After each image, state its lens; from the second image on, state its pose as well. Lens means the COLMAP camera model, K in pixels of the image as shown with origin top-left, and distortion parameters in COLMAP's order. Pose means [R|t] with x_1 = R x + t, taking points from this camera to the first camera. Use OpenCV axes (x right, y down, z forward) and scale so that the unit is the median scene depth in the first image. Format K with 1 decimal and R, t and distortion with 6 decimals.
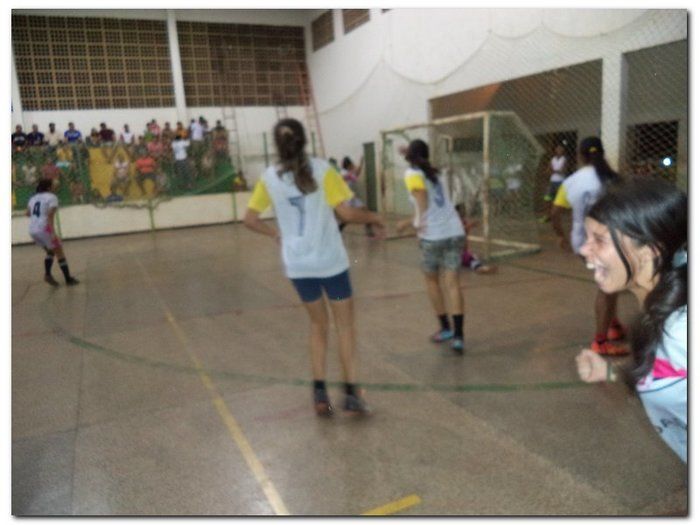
lens RADIAL K [[542.9, 0, 344.9], [0, 542.9, 253.9], [0, 0, 1]] dist [-0.032586, 0.004709]
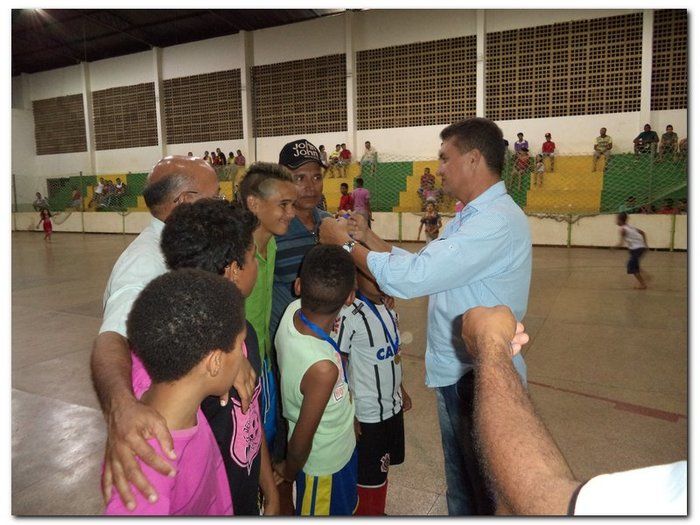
lens RADIAL K [[599.4, 0, 375.6], [0, 599.4, 247.8], [0, 0, 1]] dist [-0.032542, -0.009002]
pose [[0.590158, 0.132844, -0.796283, 0.243421], [-0.156543, 0.986477, 0.048554, -0.036729], [0.791965, 0.095998, 0.602973, 0.116566]]
